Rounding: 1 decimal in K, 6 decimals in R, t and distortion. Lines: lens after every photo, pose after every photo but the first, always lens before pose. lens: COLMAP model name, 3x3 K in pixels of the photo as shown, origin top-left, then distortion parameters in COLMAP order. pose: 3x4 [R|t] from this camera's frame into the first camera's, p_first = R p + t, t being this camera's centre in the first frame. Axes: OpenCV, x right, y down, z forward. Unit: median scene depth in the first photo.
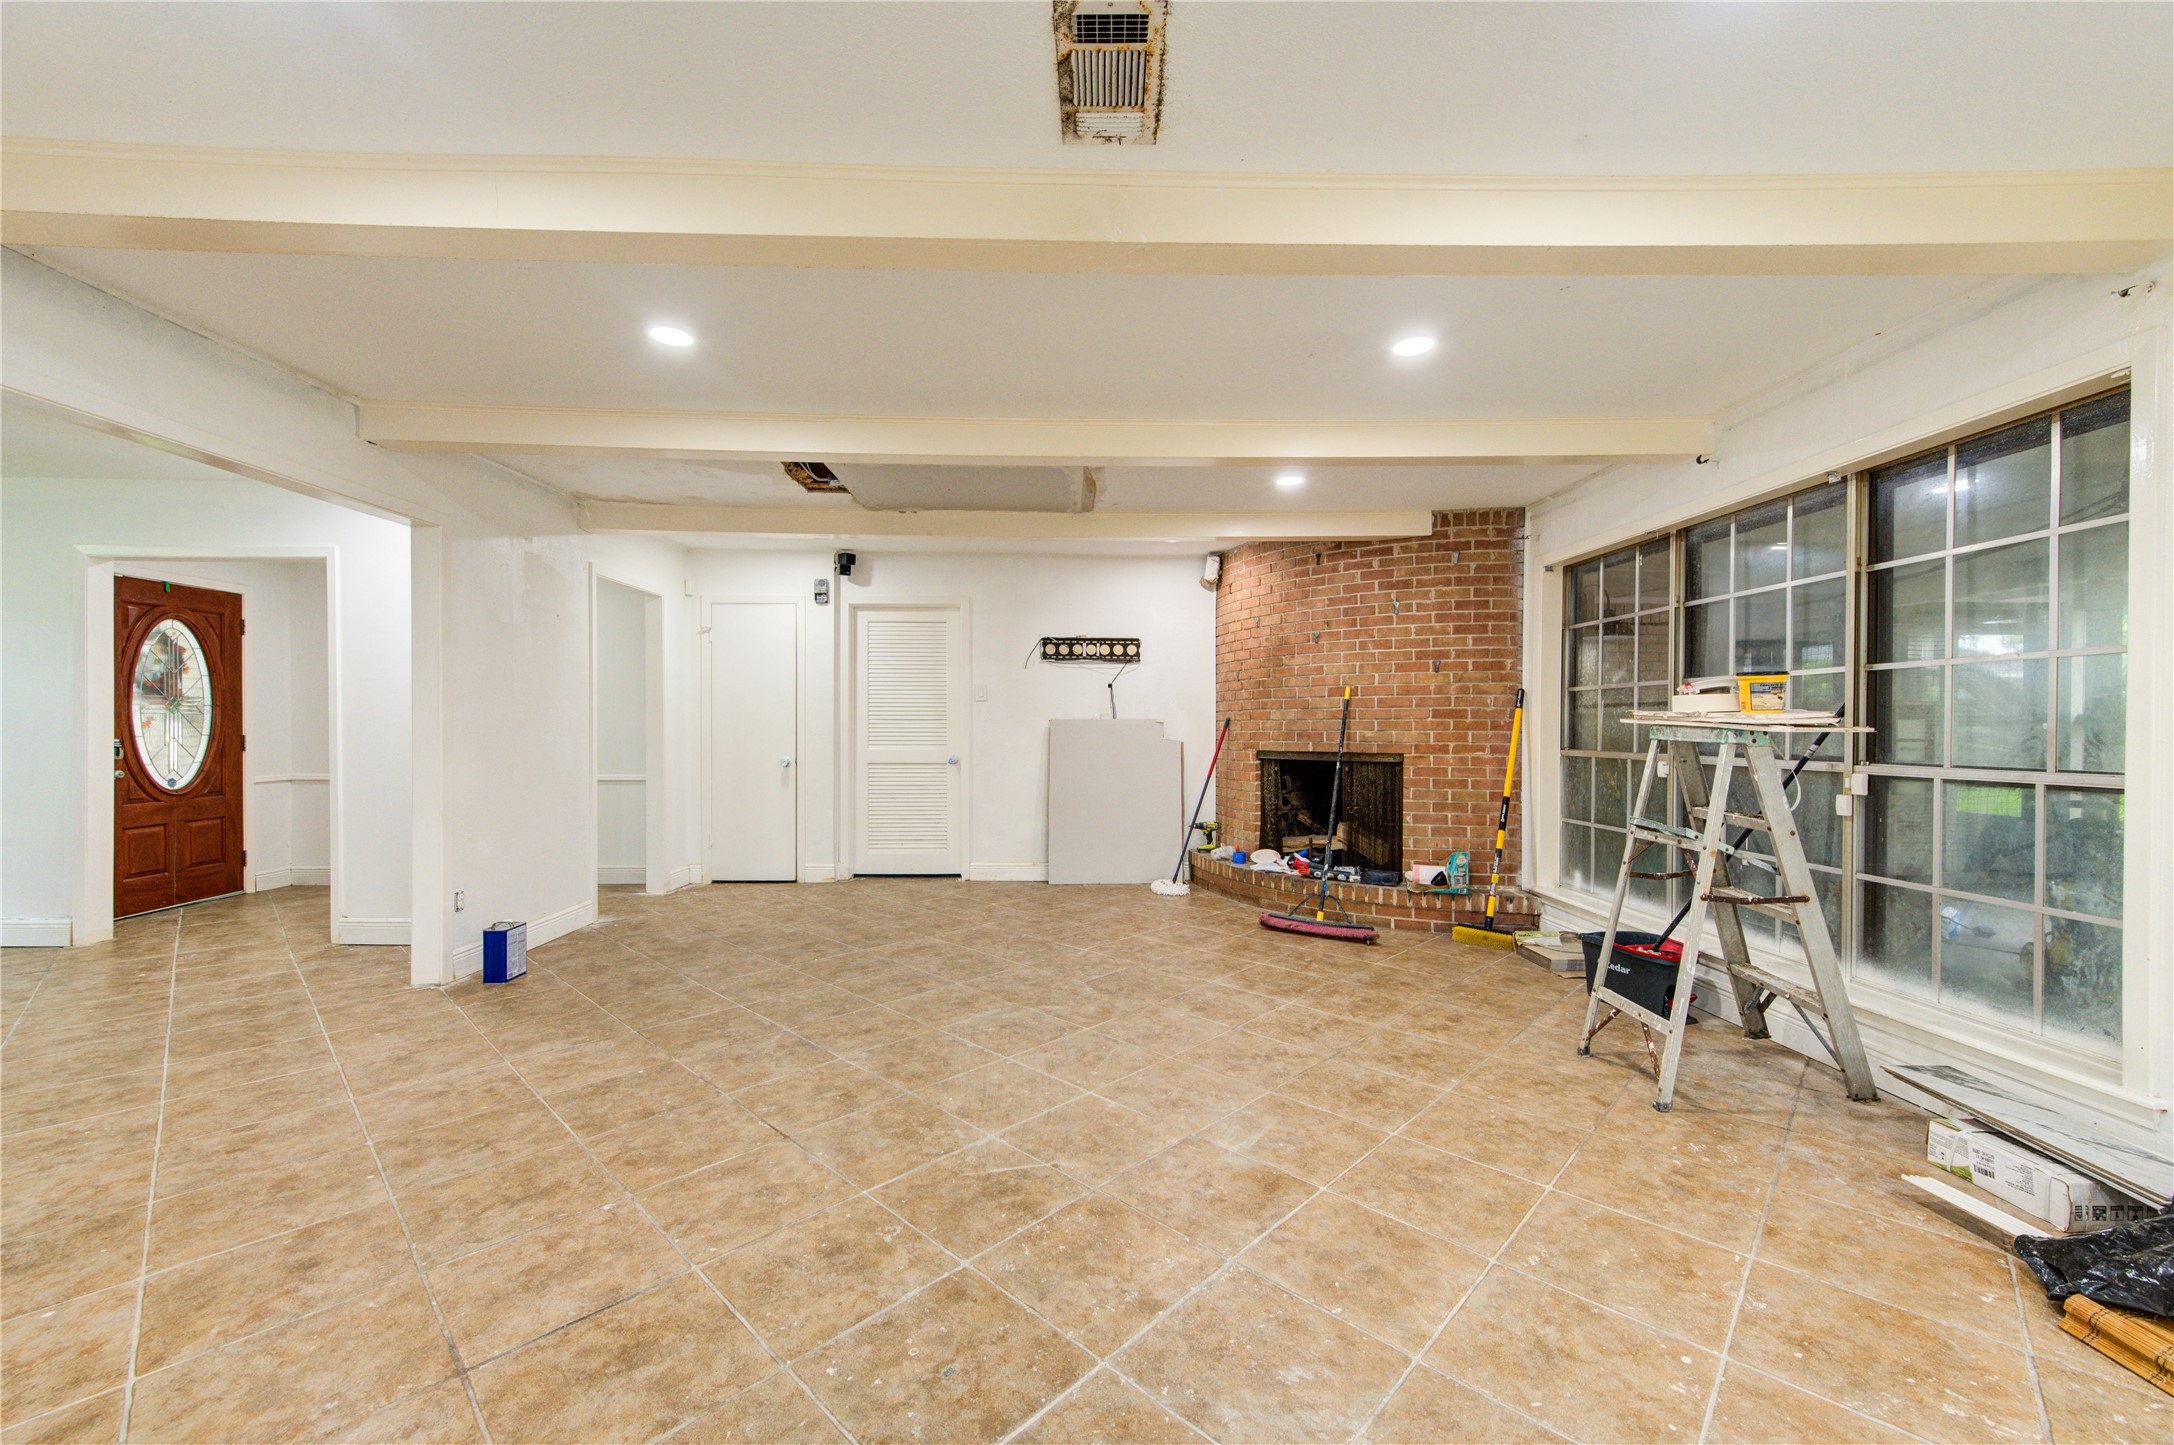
lens RADIAL K [[843.8, 0, 1082.6], [0, 843.8, 727.1], [0, 0, 1]] dist [0.001257, -0.000954]
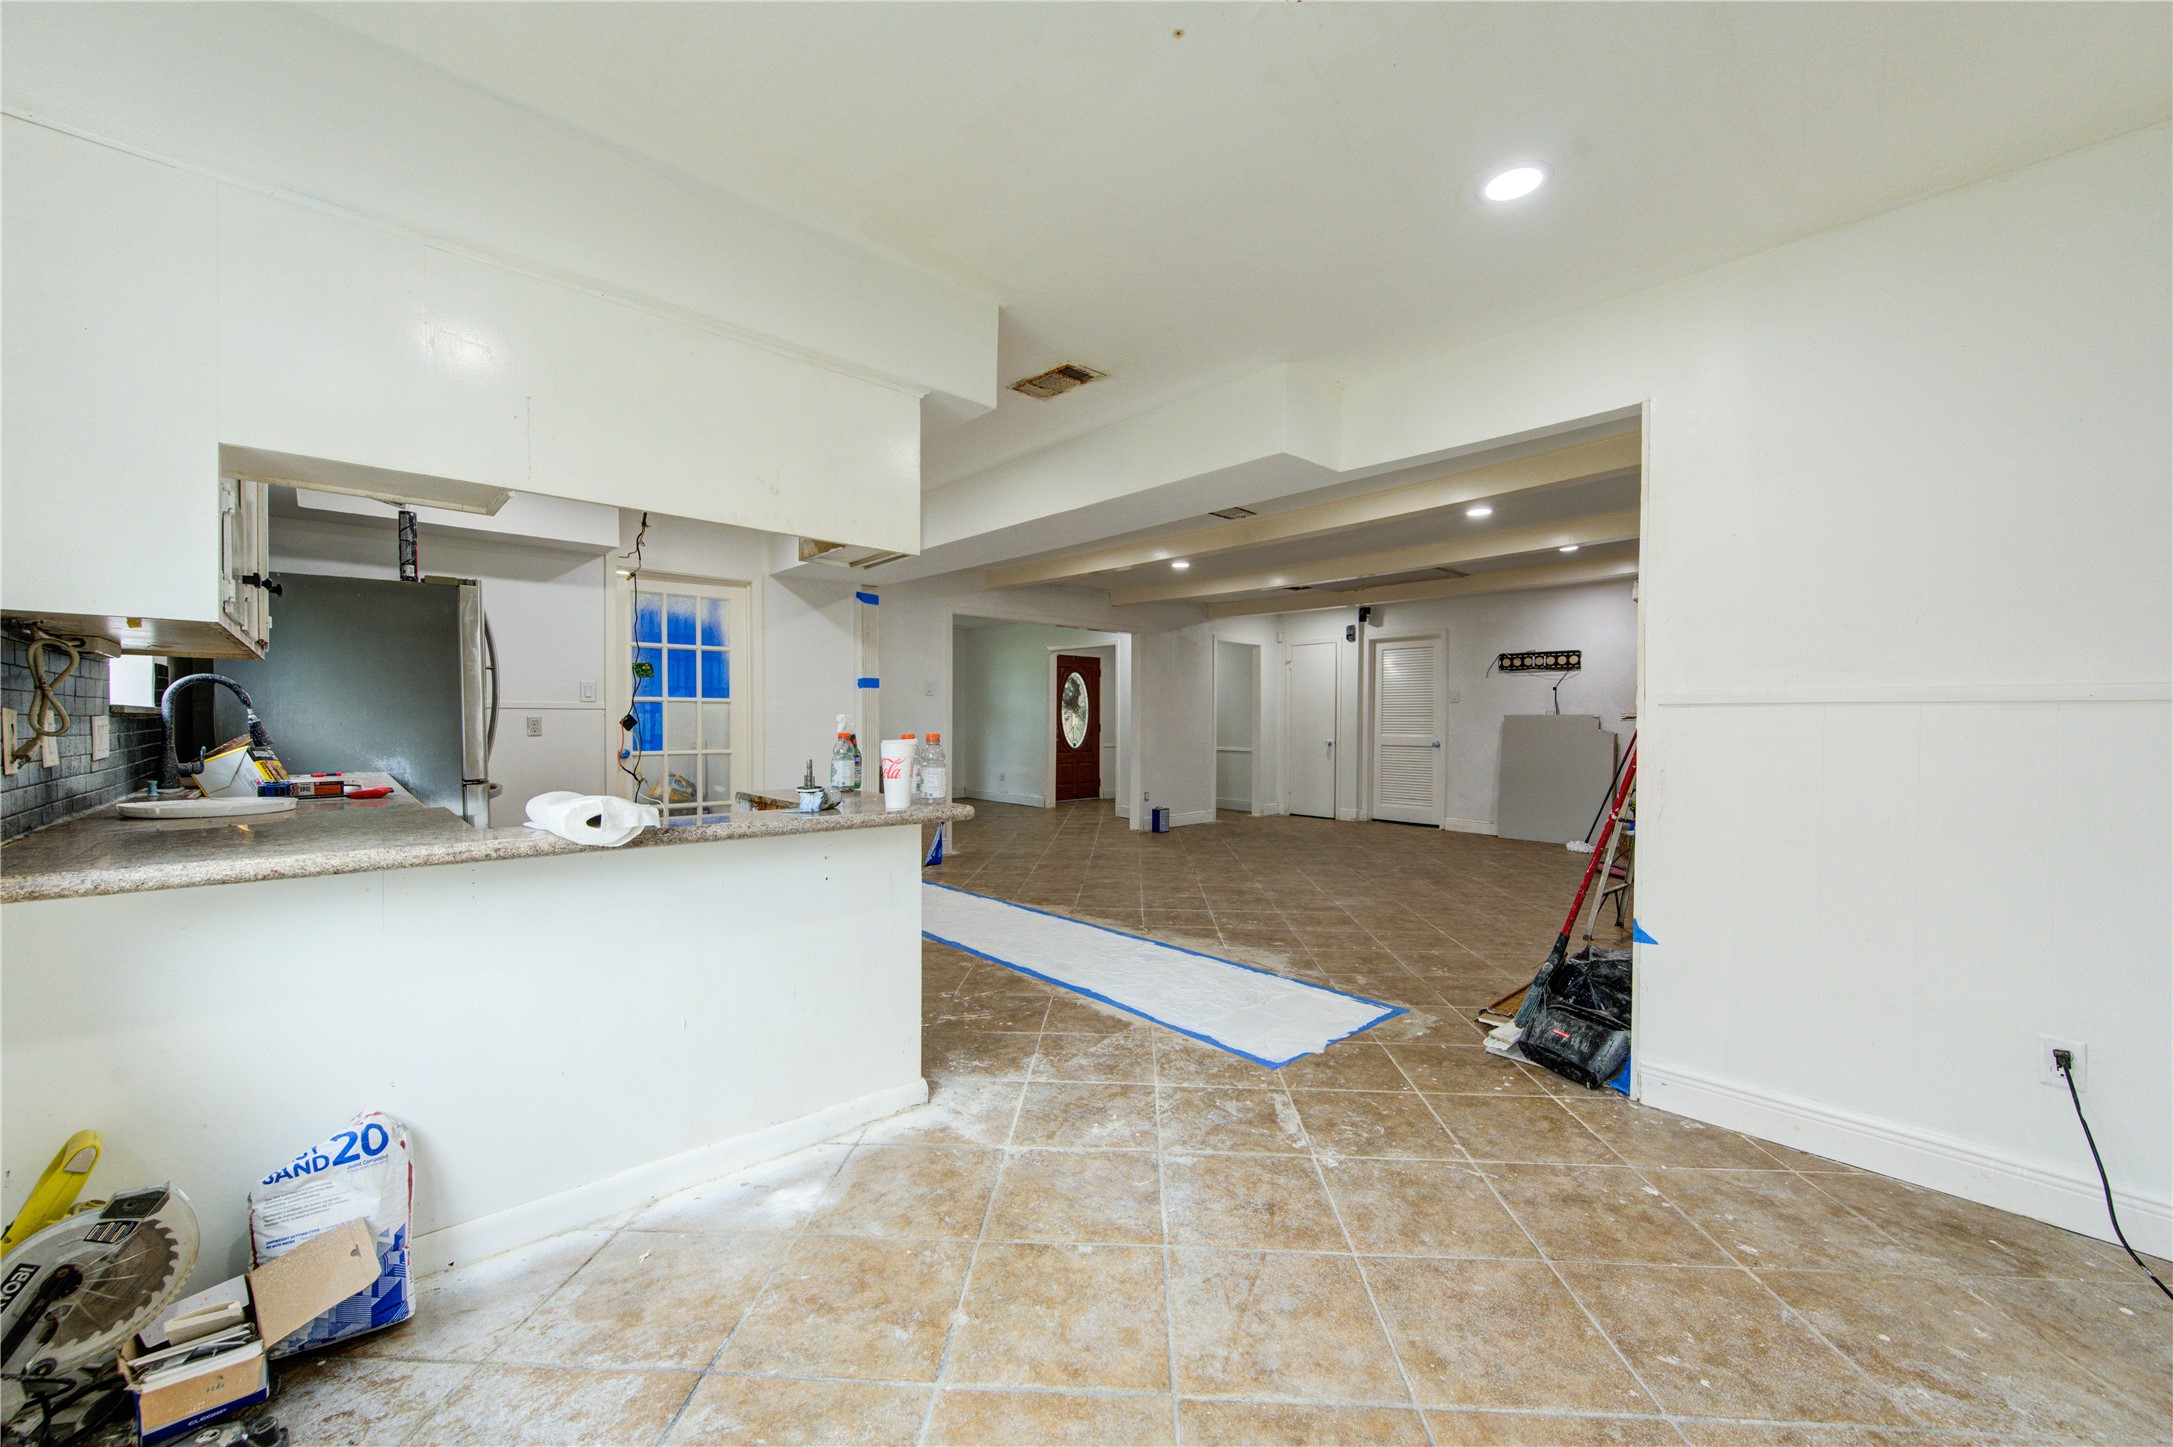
lens RADIAL K [[846.3, 0, 1091.3], [0, 846.3, 723.5], [0, 0, 1]] dist [0.002487, -0.000938]
pose [[0.656699, 0.004046, -0.754142, 0.567778], [-0.005352, 0.999985, 0.000704, 0.006544], [0.754134, 0.003574, 0.656711, -0.390005]]
